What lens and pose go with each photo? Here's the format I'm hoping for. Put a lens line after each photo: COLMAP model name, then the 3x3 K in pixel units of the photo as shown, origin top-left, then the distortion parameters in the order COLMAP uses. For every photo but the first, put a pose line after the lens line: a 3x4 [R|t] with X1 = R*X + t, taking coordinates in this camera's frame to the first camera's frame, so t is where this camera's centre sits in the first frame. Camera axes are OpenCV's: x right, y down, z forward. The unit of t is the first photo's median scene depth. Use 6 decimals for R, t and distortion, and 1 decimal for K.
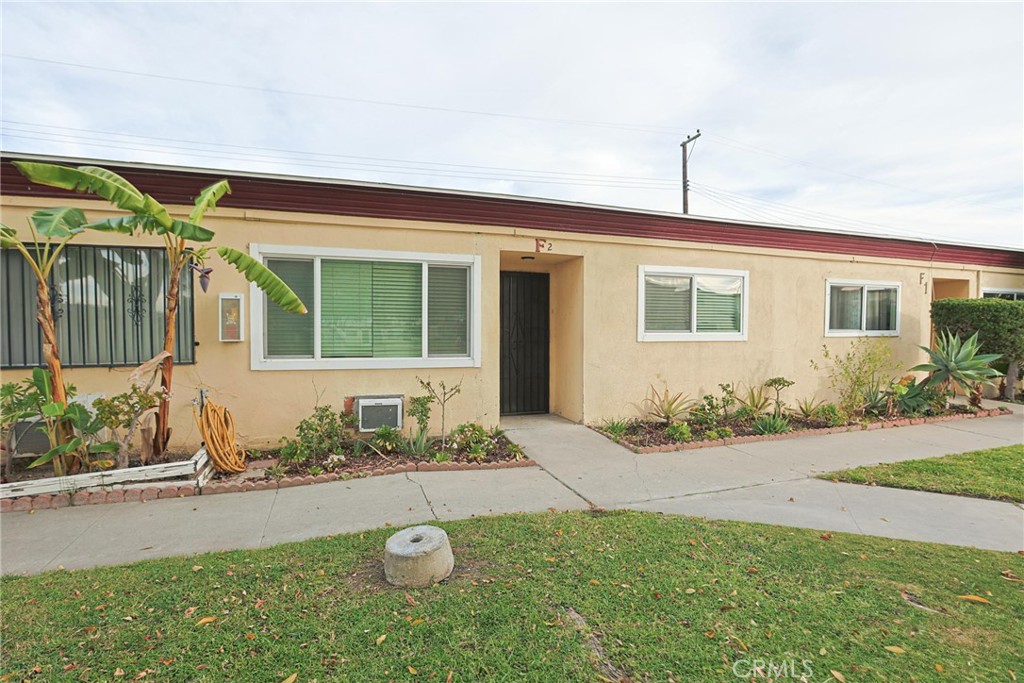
lens RADIAL K [[497.3, 0, 513.2], [0, 497.3, 330.1], [0, 0, 1]] dist [-0.061661, 0.028856]
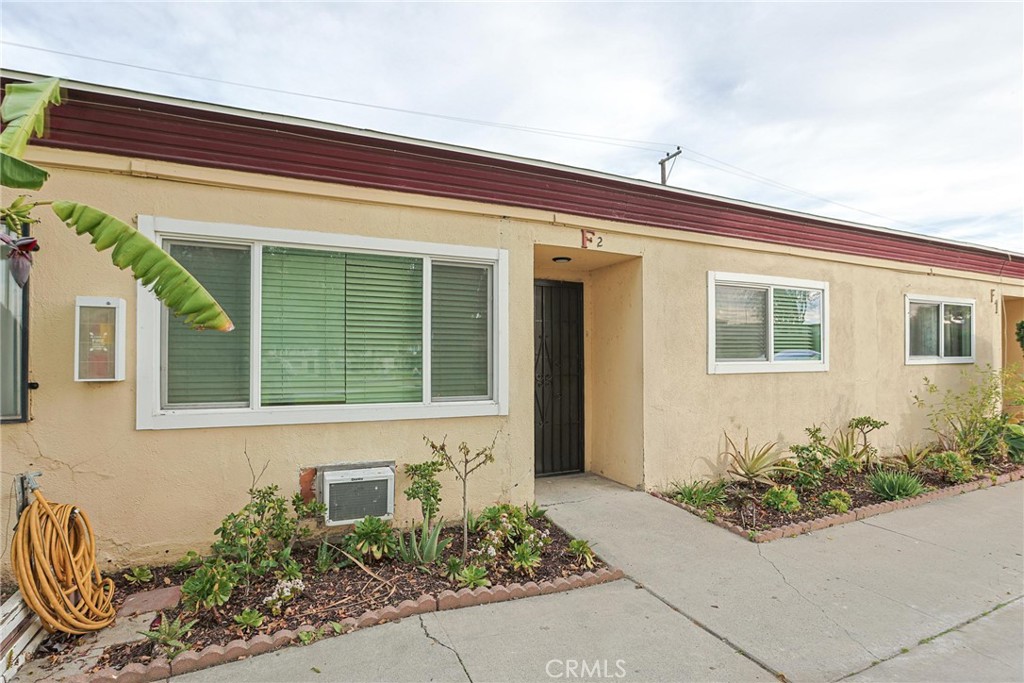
lens RADIAL K [[497.5, 0, 512.0], [0, 497.5, 341.5], [0, 0, 1]] dist [-0.046273, 0.016038]
pose [[0.995134, -0.002535, 0.098495, -0.132554], [0.006080, 0.999343, -0.035717, -0.000690], [-0.098340, 0.036142, 0.994496, 0.340362]]
